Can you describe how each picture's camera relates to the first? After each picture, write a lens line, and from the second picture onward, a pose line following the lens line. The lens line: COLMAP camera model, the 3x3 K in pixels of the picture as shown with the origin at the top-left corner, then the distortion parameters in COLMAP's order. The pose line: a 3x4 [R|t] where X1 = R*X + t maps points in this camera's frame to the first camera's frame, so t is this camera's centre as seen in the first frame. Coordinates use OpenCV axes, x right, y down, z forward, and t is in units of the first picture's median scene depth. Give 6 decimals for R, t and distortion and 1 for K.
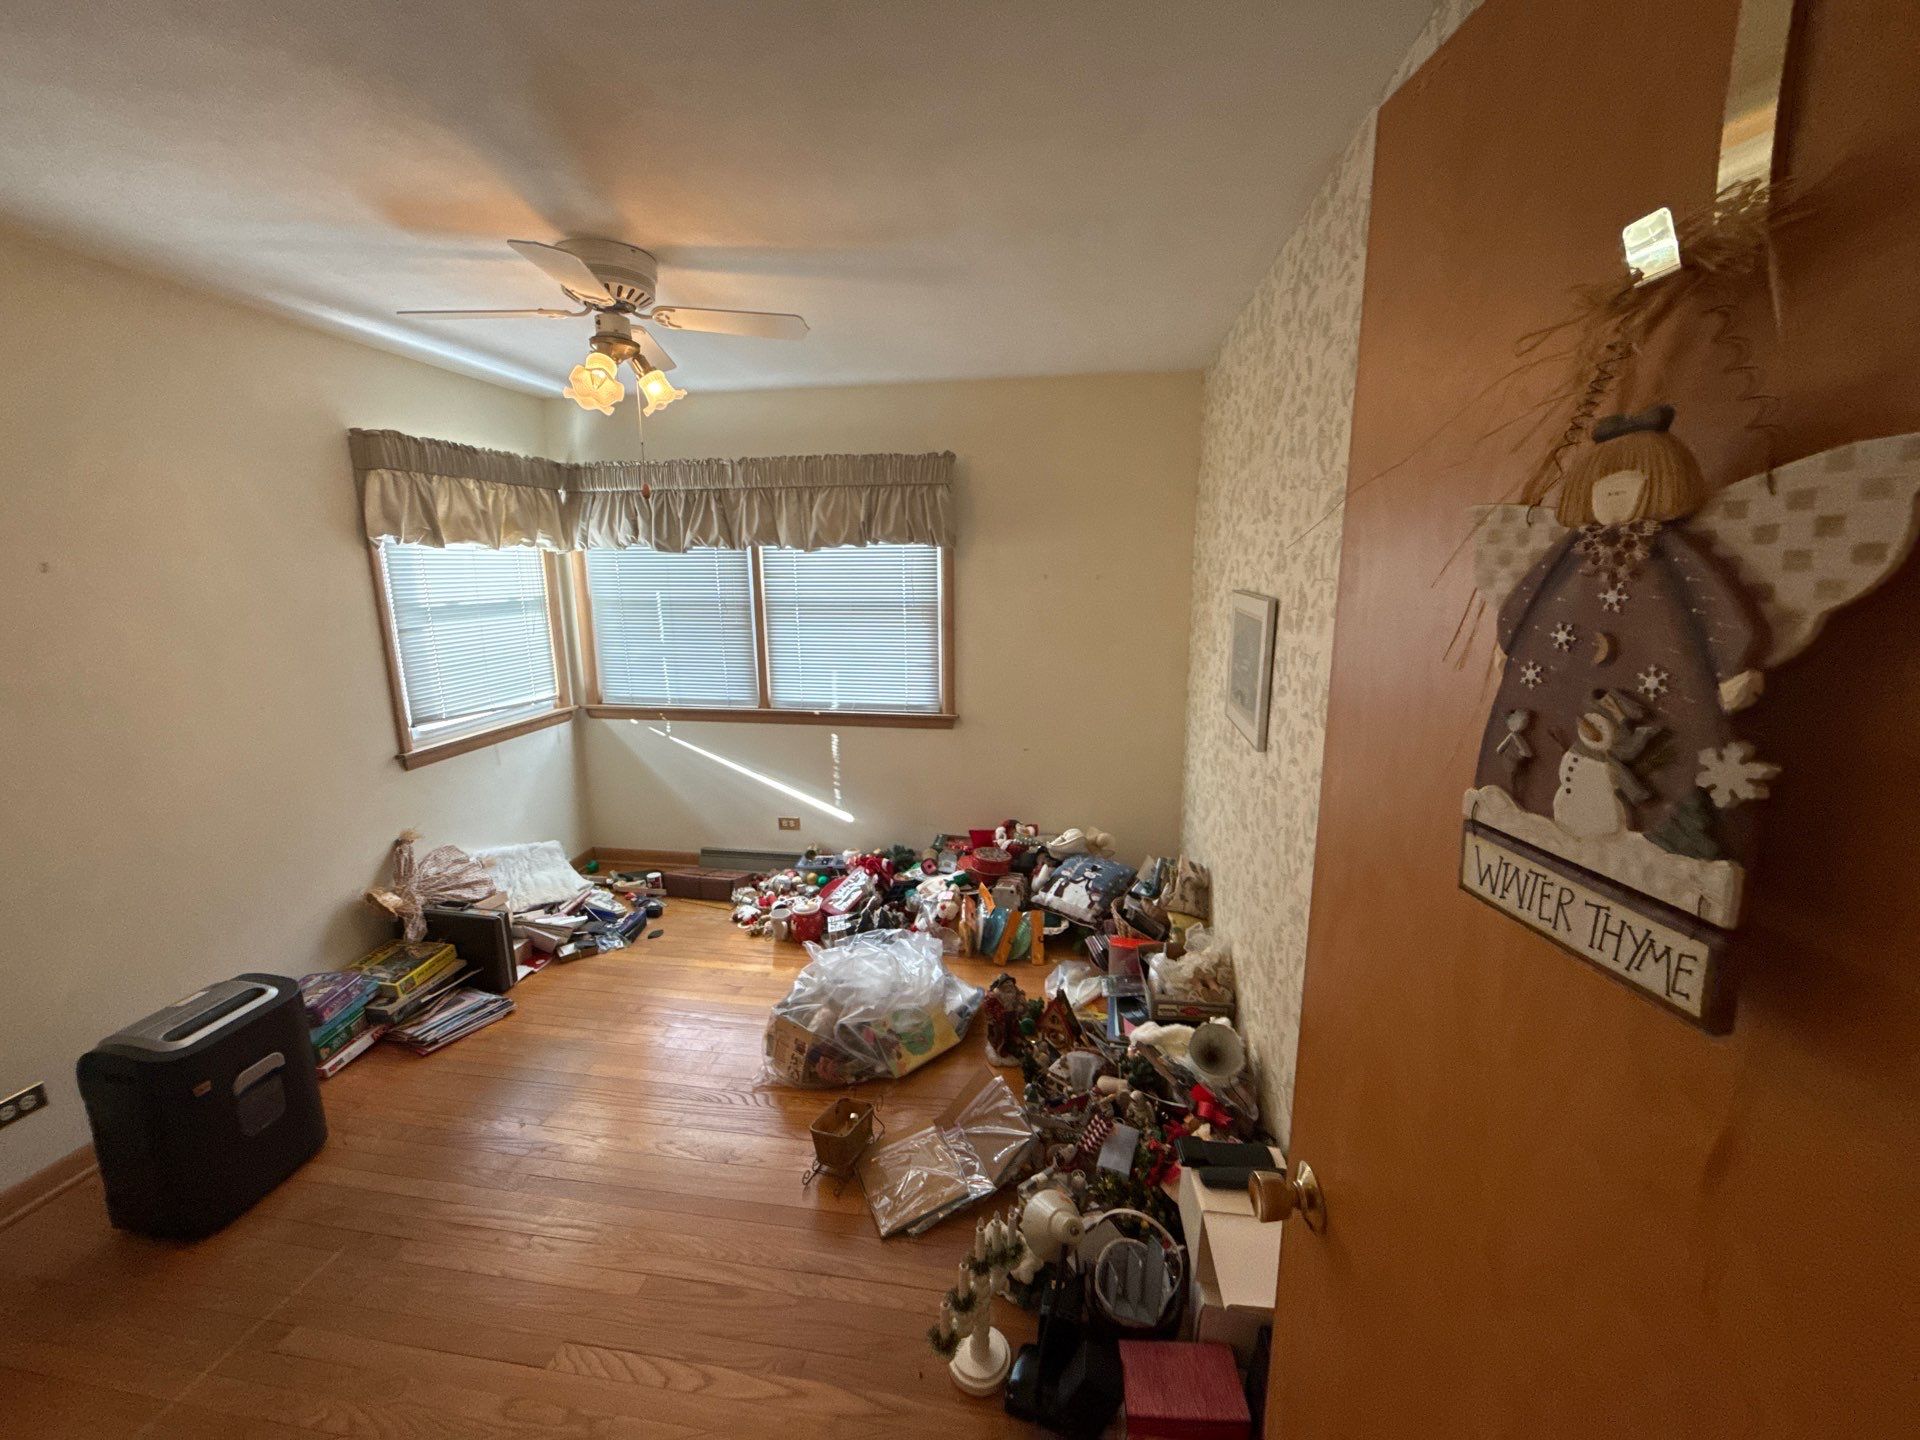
lens RADIAL K [[765.2, 0, 957.2], [0, 765.2, 717.6], [0, 0, 1]] dist [-0.000268, 0.000242]
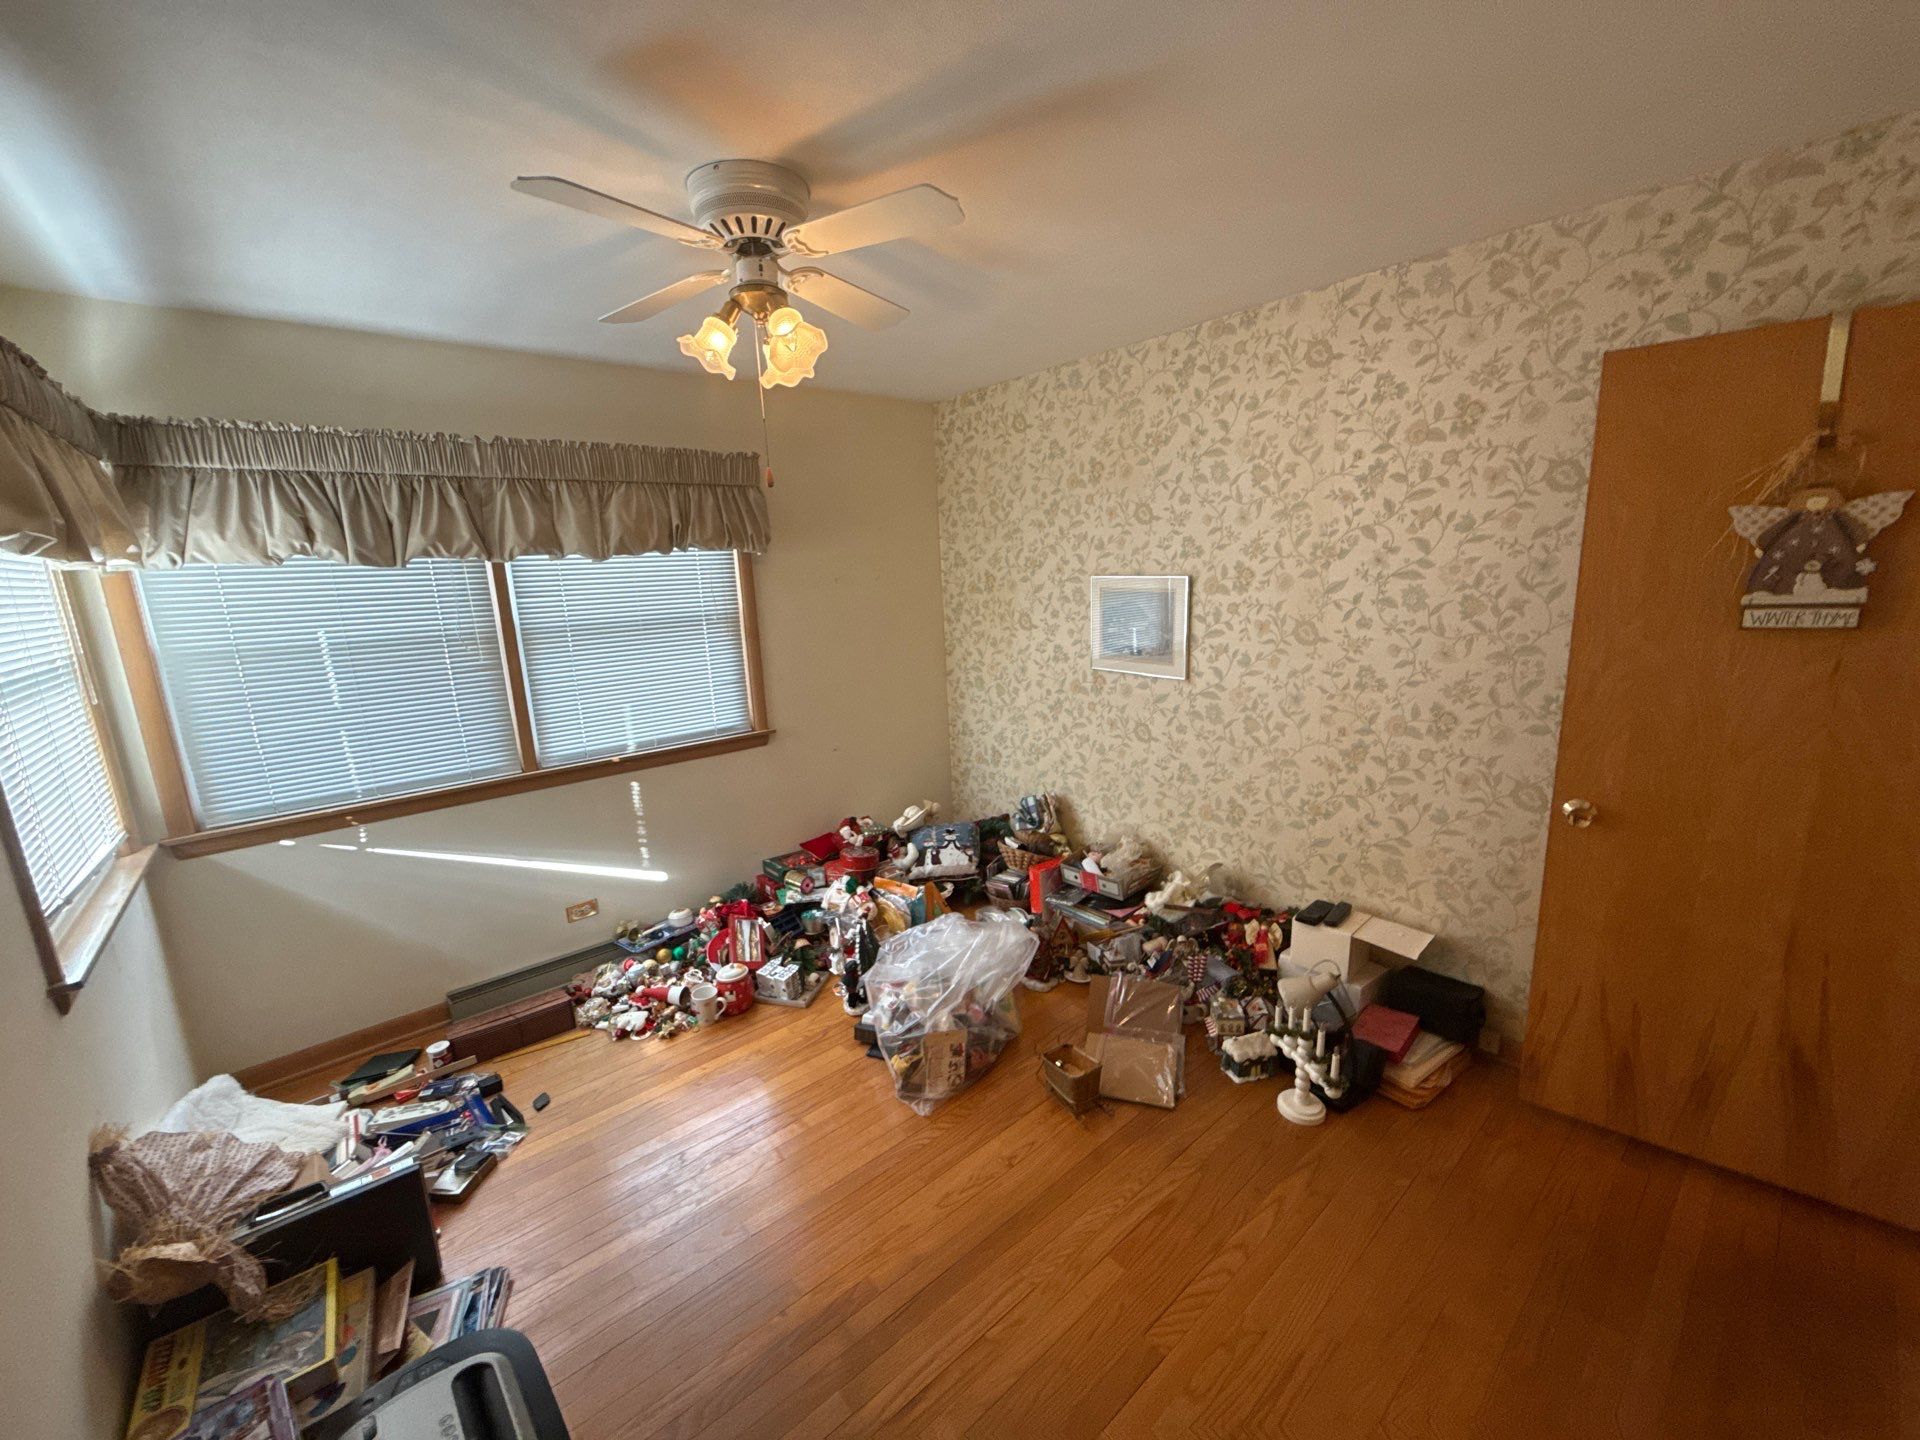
lens RADIAL K [[765.2, 0, 955.6], [0, 765.2, 719.7], [0, 0, 1]] dist [-0.000268, 0.000242]
pose [[0.648483, -0.173129, 0.741280, -0.695794], [0.189201, 0.979893, 0.063342, -0.039869], [-0.737341, 0.099175, 0.668201, 0.241333]]
